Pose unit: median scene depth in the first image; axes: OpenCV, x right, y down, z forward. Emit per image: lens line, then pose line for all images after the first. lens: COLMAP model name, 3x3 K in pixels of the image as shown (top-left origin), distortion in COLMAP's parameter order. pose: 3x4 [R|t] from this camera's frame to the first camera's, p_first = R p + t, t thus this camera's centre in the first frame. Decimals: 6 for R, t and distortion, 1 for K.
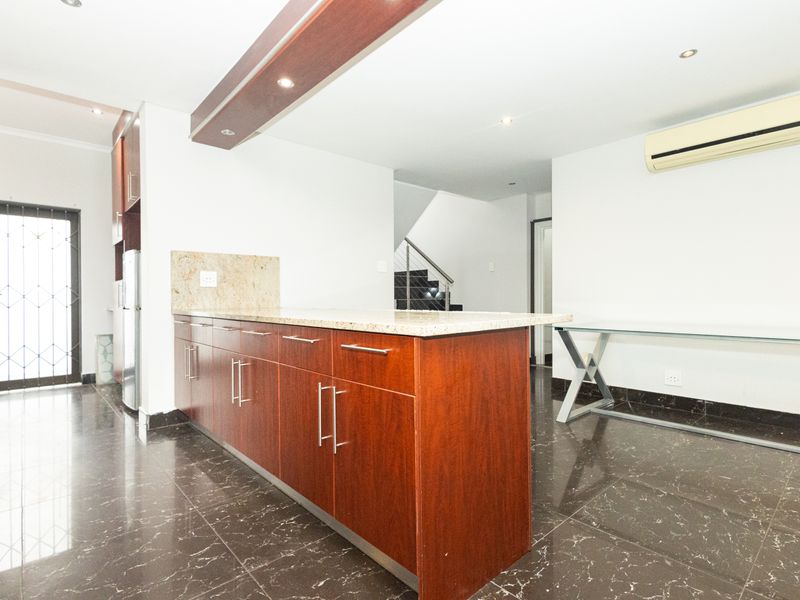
lens RADIAL K [[415.0, 0, 397.1], [0, 415.0, 296.7], [0, 0, 1]] dist [0.000178, -0.000248]
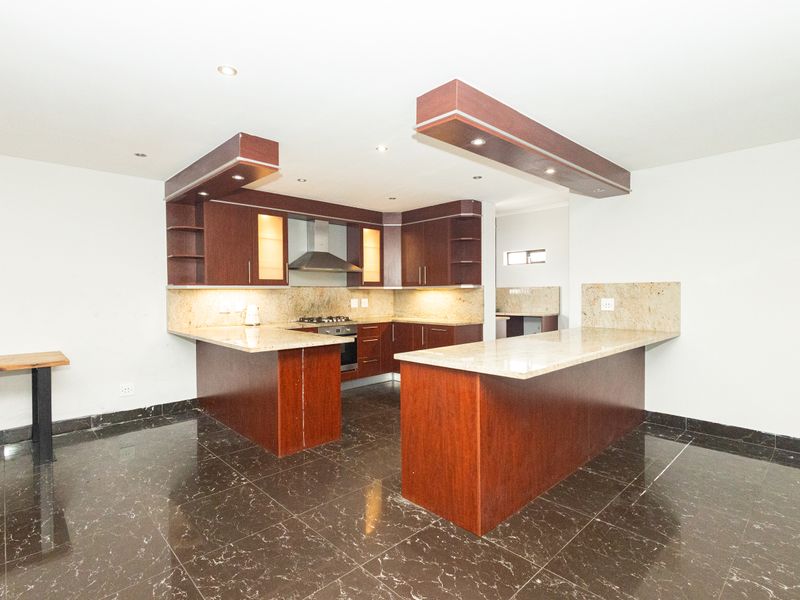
lens RADIAL K [[415.0, 0, 397.1], [0, 415.0, 296.7], [0, 0, 1]] dist [0.000178, -0.000248]
pose [[0.030149, 0.018235, -0.999379, 0.784630], [0.008319, 0.999794, 0.018494, -0.095345], [0.999511, -0.008871, 0.029991, 0.330587]]
